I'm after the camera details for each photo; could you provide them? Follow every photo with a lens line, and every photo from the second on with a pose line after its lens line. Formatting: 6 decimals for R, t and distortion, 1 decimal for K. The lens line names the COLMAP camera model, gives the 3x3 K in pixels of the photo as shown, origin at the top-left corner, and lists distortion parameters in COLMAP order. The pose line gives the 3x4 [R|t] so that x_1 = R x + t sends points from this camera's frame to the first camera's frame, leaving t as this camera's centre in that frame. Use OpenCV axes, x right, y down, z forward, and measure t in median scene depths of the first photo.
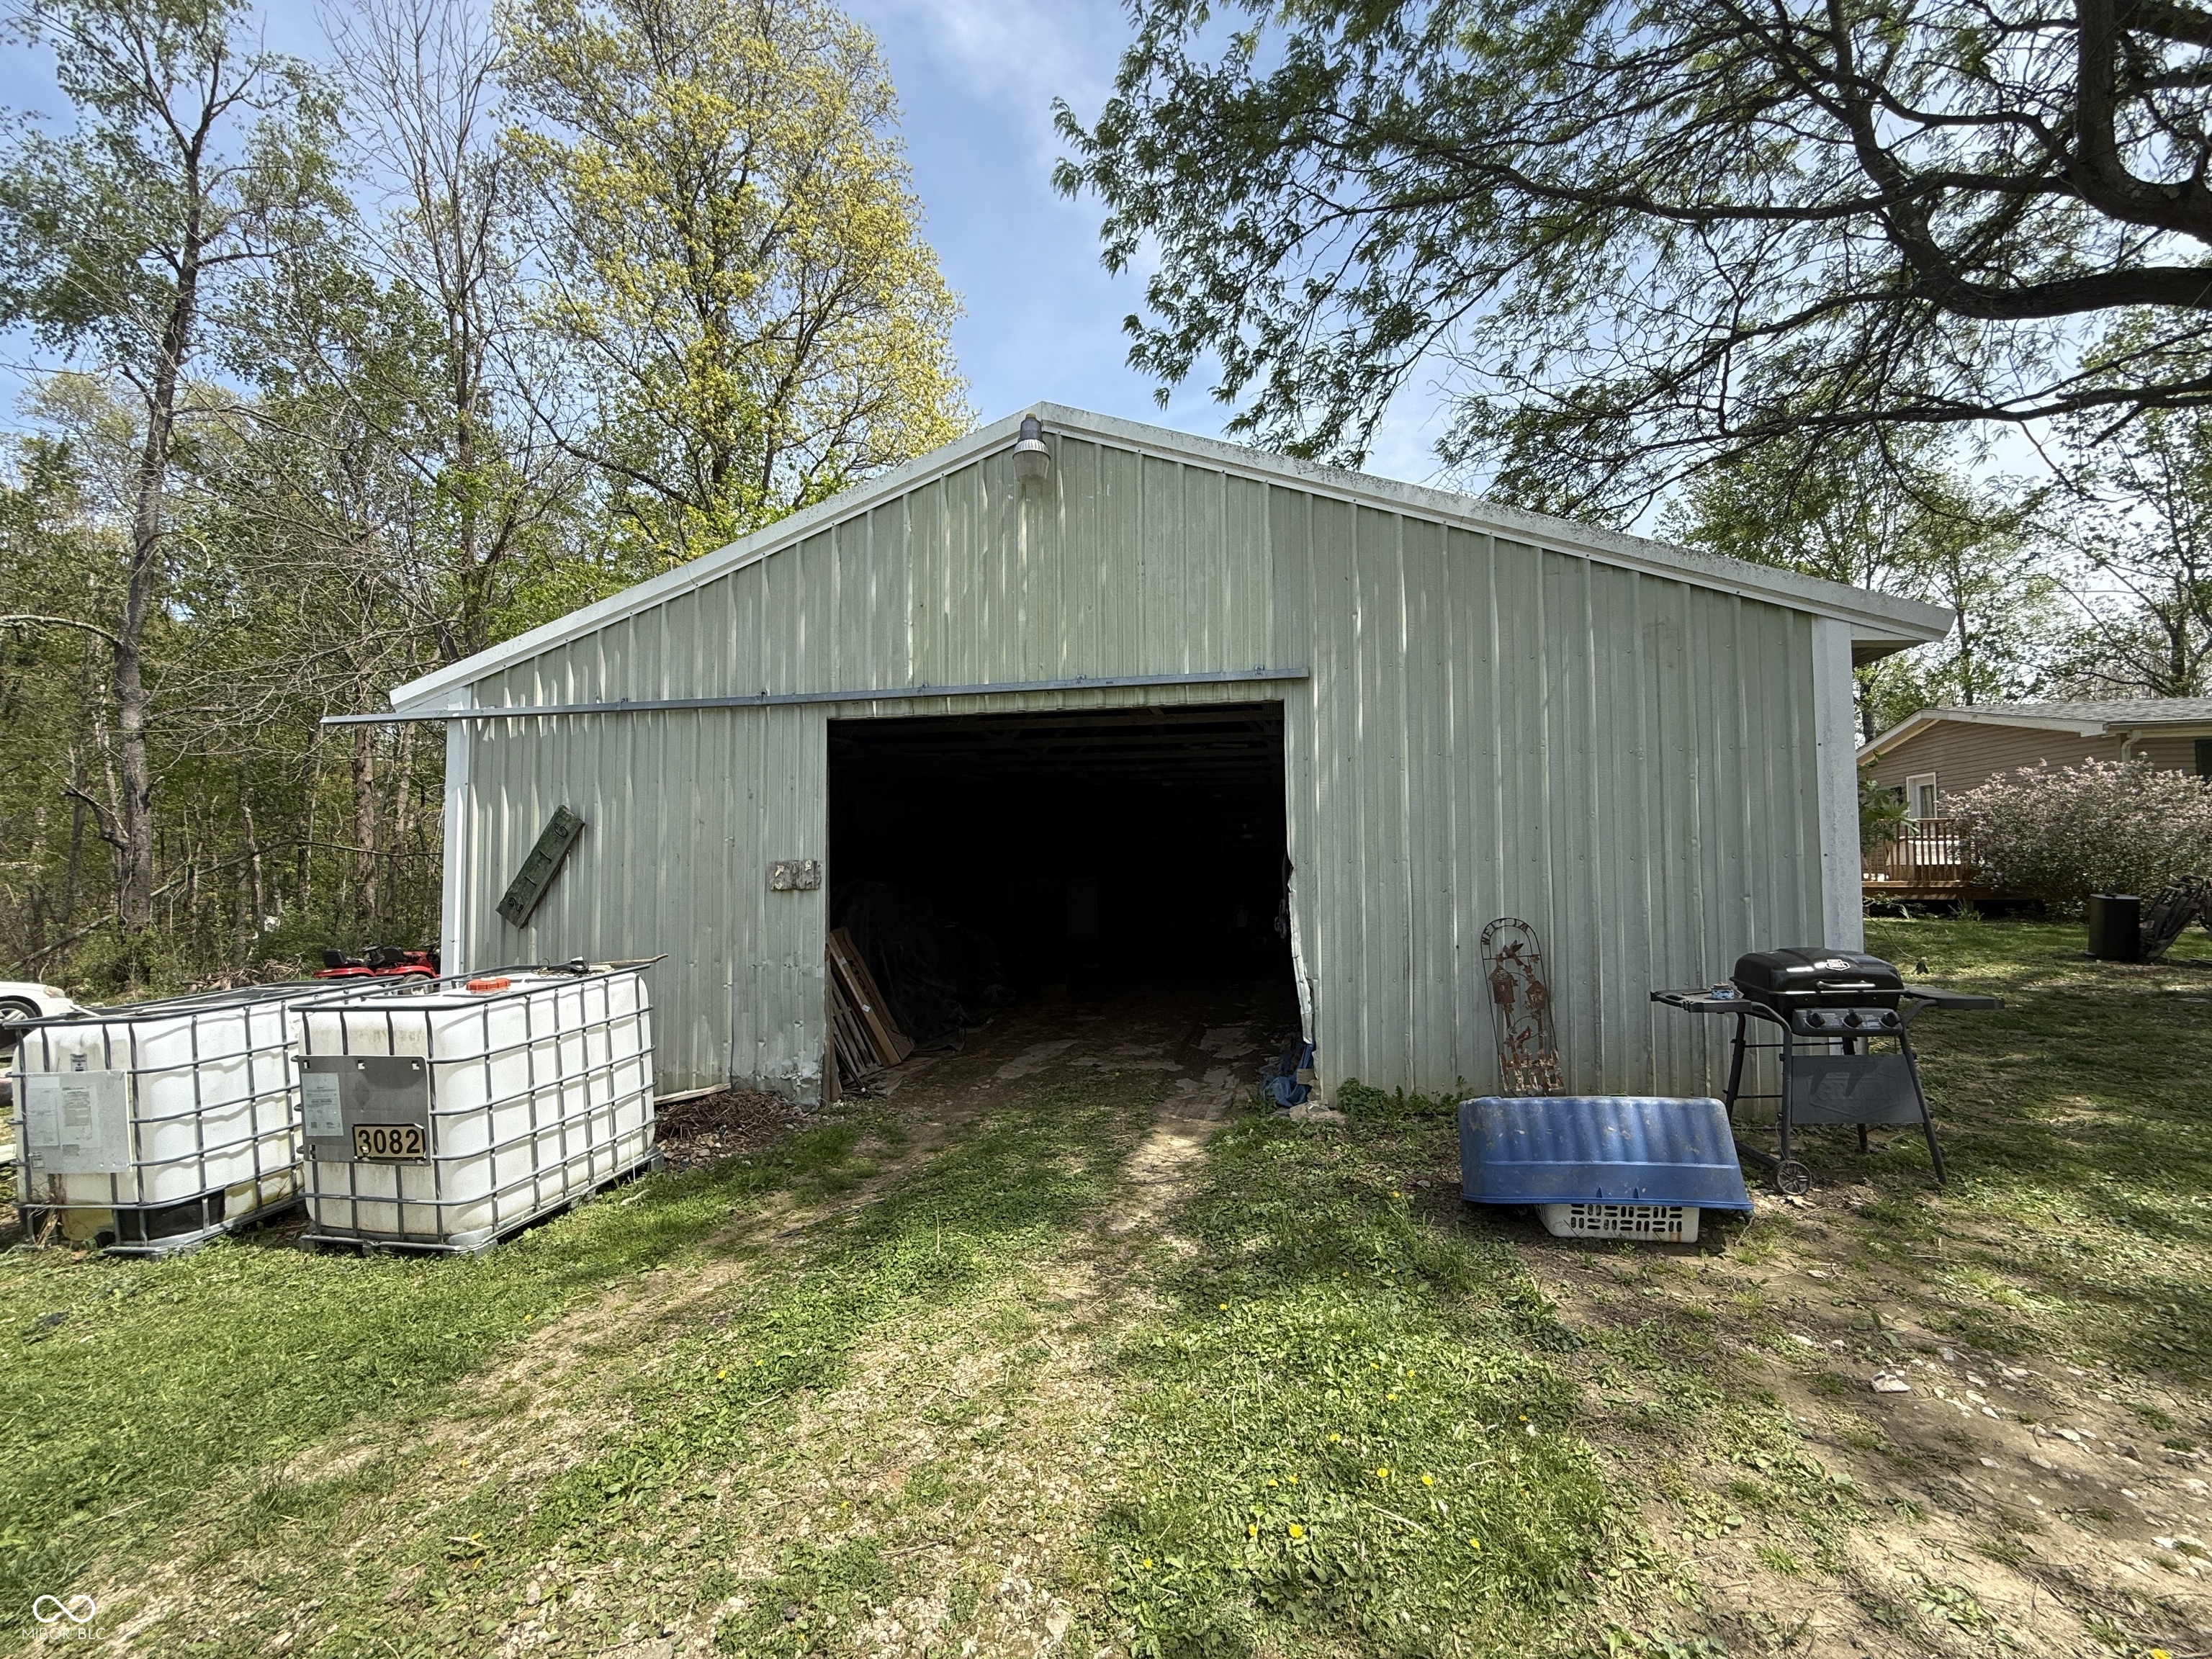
lens RADIAL K [[881.6, 0, 1104.4], [0, 881.6, 838.3], [0, 0, 1]] dist [-0.000830, 0.000478]
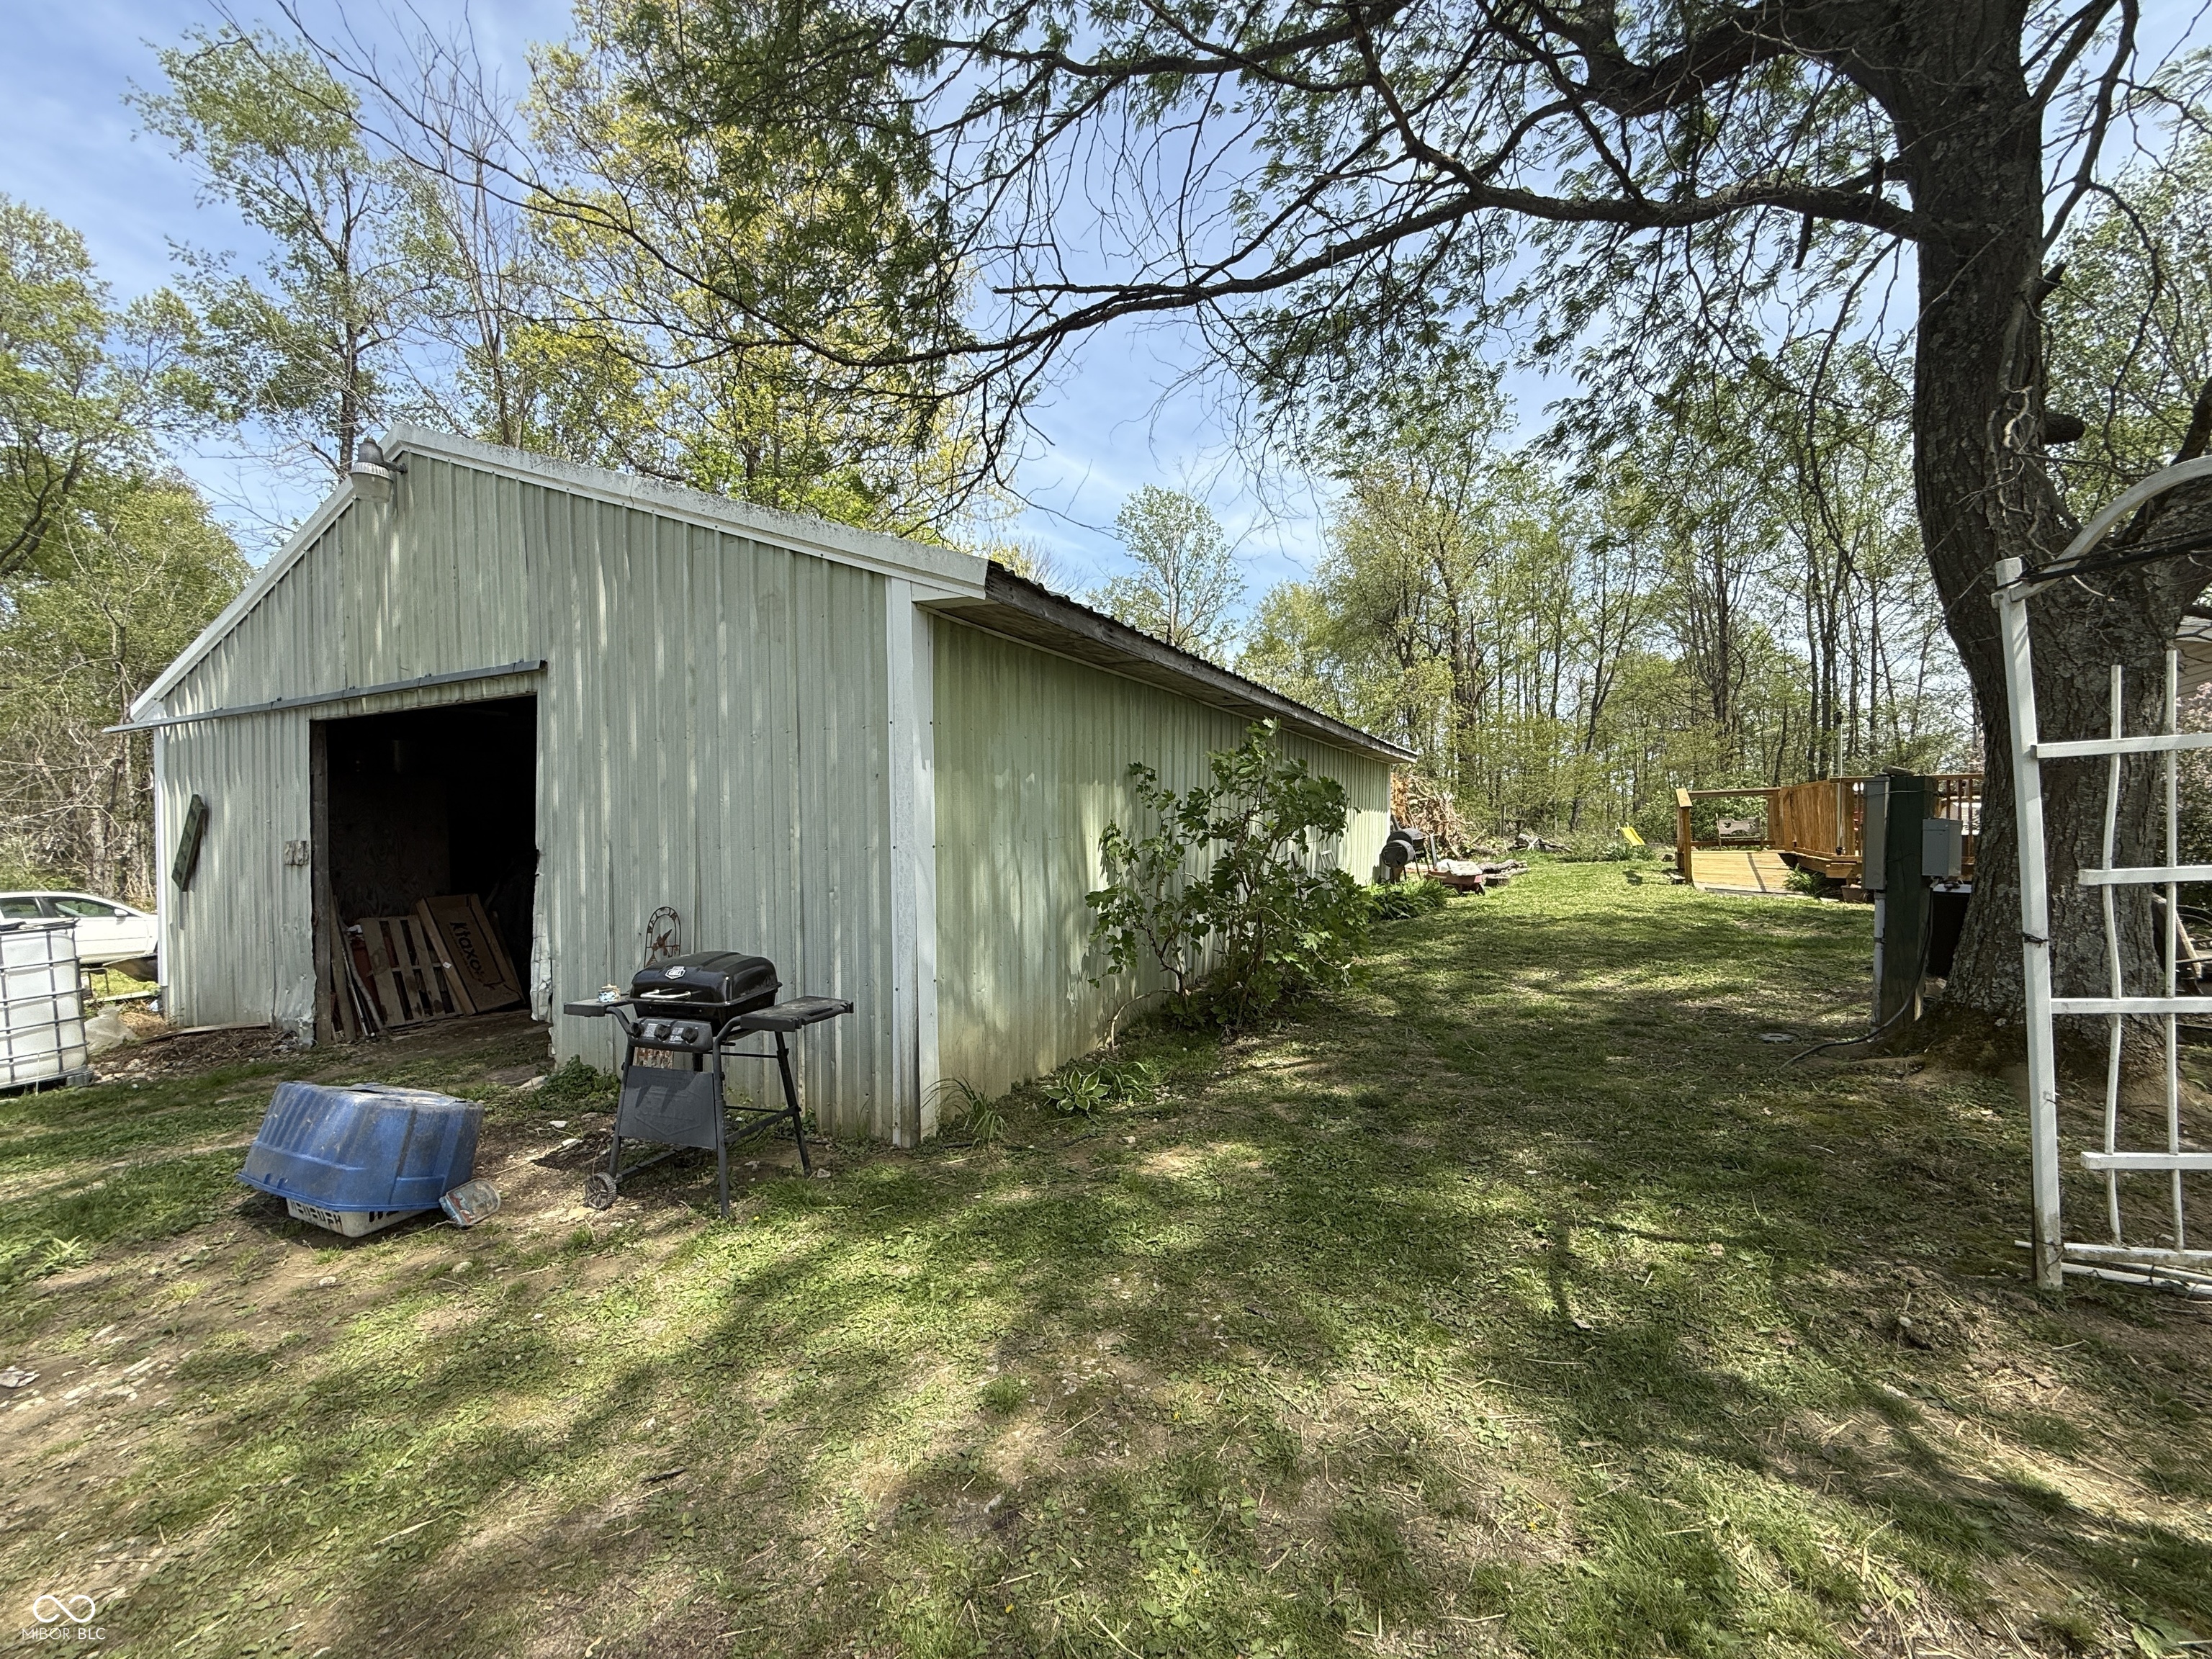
lens RADIAL K [[881.6, 0, 1098.0], [0, 881.6, 836.7], [0, 0, 1]] dist [-0.000830, 0.000478]
pose [[0.959764, 0.004134, -0.280777, 1.045490], [0.010842, 0.998600, 0.051766, -0.030503], [0.280598, -0.052727, 0.958376, 0.168123]]
